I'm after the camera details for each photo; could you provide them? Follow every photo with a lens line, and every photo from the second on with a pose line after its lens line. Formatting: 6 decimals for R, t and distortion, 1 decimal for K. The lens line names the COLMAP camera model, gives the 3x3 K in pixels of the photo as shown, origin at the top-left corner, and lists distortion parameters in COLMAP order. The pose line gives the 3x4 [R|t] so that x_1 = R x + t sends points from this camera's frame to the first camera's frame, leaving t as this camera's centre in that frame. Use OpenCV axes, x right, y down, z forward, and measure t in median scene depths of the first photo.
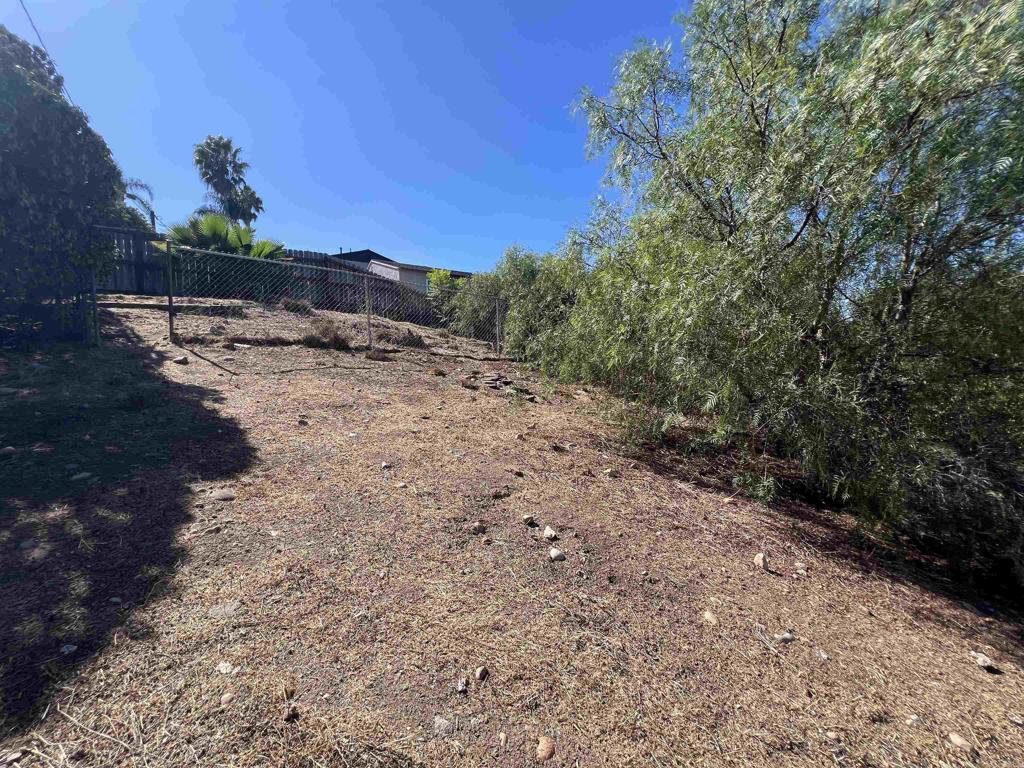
lens RADIAL K [[412.9, 0, 516.9], [0, 412.9, 384.1], [0, 0, 1]] dist [0.000108, 0.000207]
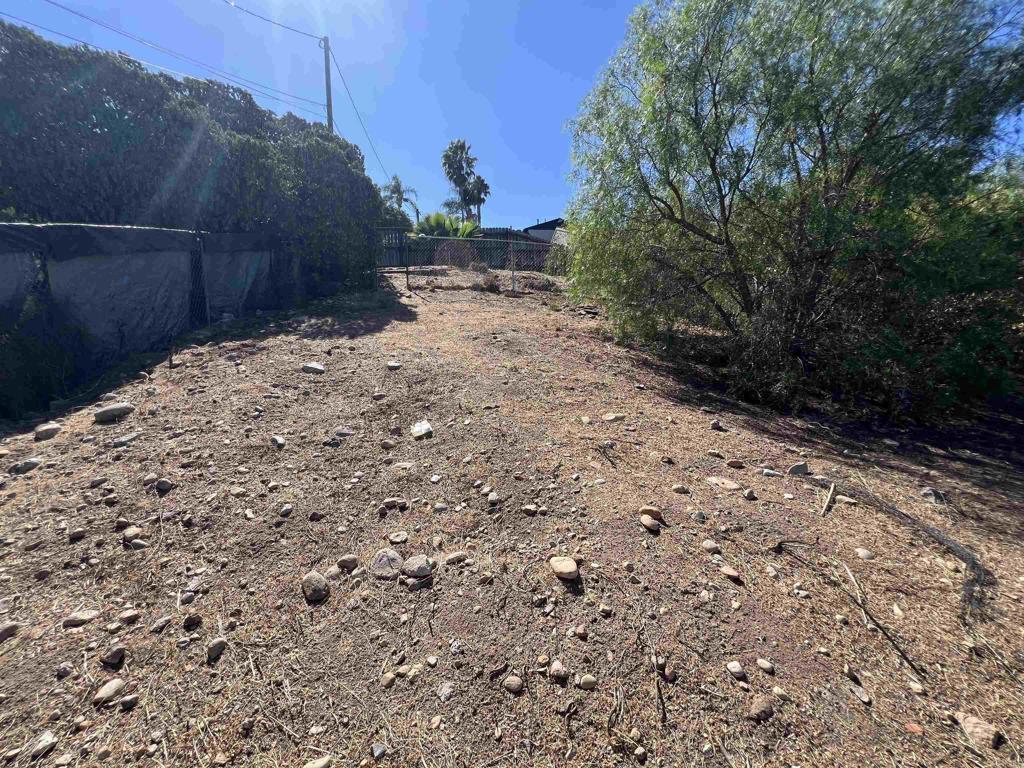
lens RADIAL K [[412.9, 0, 508.8], [0, 412.9, 386.8], [0, 0, 1]] dist [0.000108, 0.000207]
pose [[0.869856, 0.067720, -0.488636, 0.362713], [-0.023417, 0.995084, 0.096223, 0.106896], [0.492750, -0.072258, 0.867166, -0.304702]]
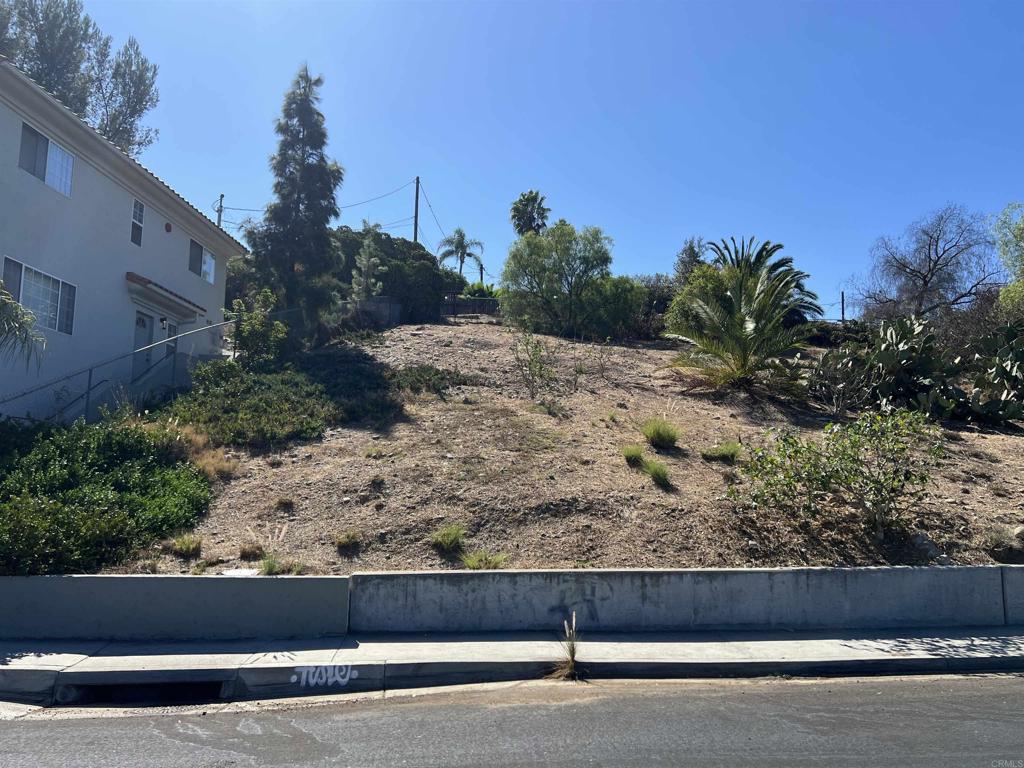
lens RADIAL K [[803.5, 0, 510.9], [0, 803.5, 380.7], [0, 0, 1]] dist [0.034444, -0.021799]
pose [[0.761749, -0.046585, -0.646195, 2.870337], [-0.053047, 0.989578, -0.133872, 0.923404], [0.645696, 0.136255, 0.751339, -2.746333]]
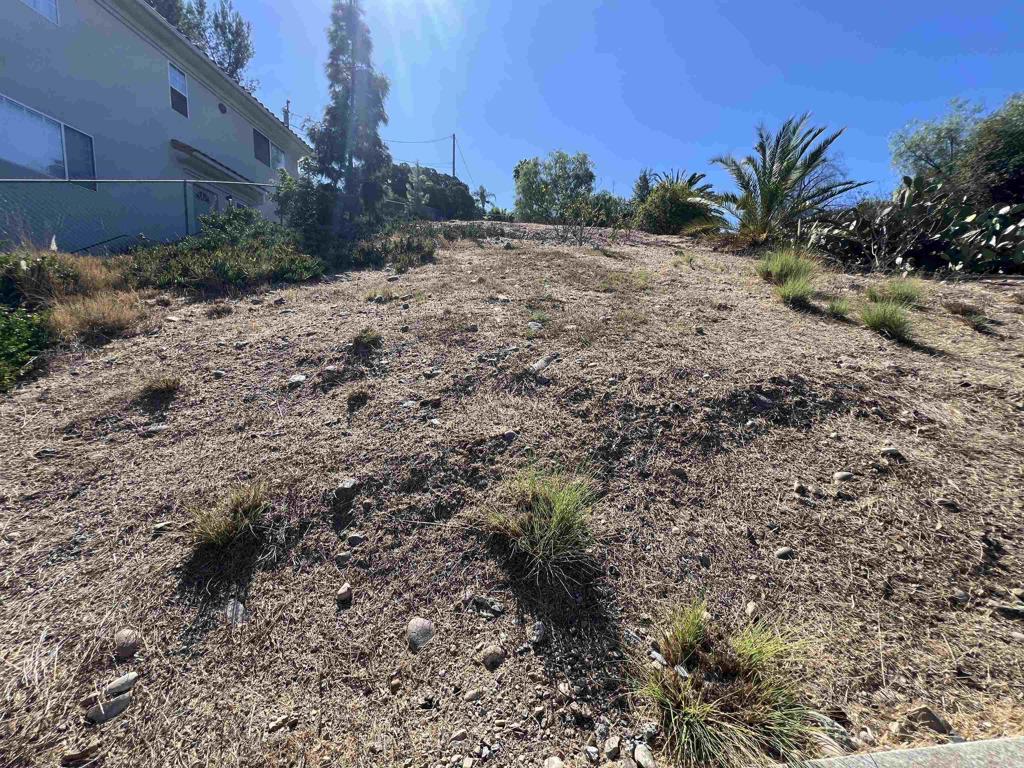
lens RADIAL K [[412.9, 0, 506.8], [0, 412.9, 384.5], [0, 0, 1]] dist [0.000108, 0.000207]
pose [[0.758845, 0.100417, -0.643483, 2.195357], [-0.046682, 0.993887, 0.100047, 0.918401], [0.649596, -0.045881, 0.758894, -2.100006]]
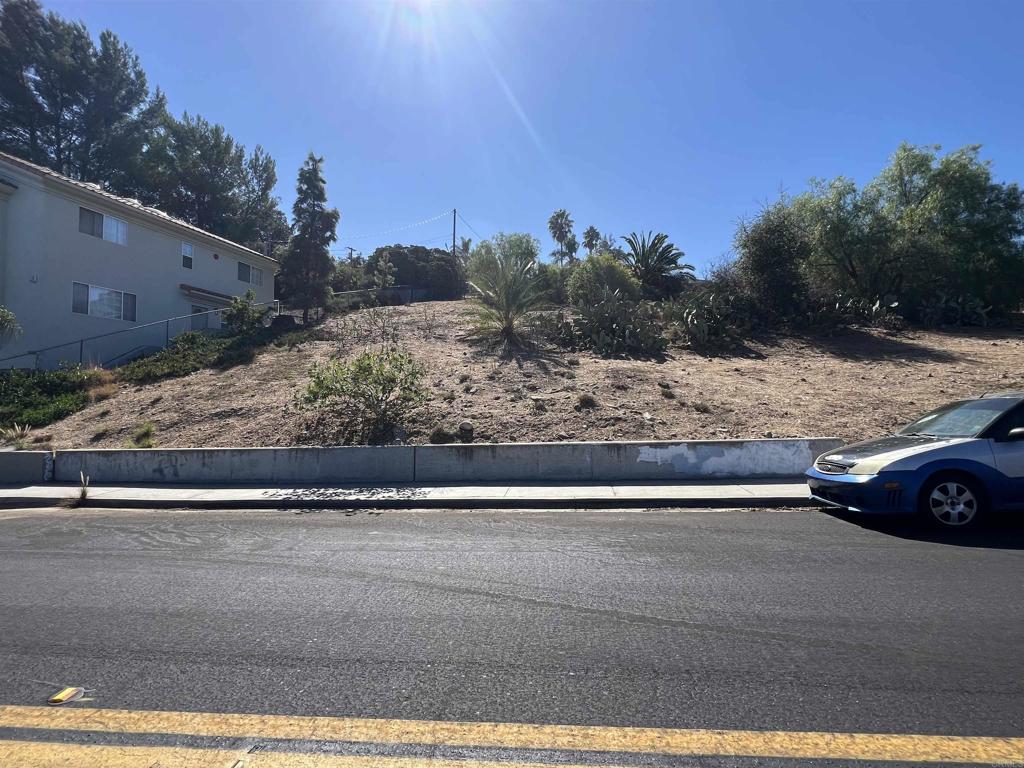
lens RADIAL K [[486.0, 0, 517.5], [0, 486.0, 383.0], [0, 0, 1]] dist [-0.012922, 0.000116]
pose [[0.636857, 0.006595, -0.770954, 3.575291], [-0.033550, 0.999253, -0.019166, 0.868040], [0.770252, 0.038071, 0.636602, -2.013398]]
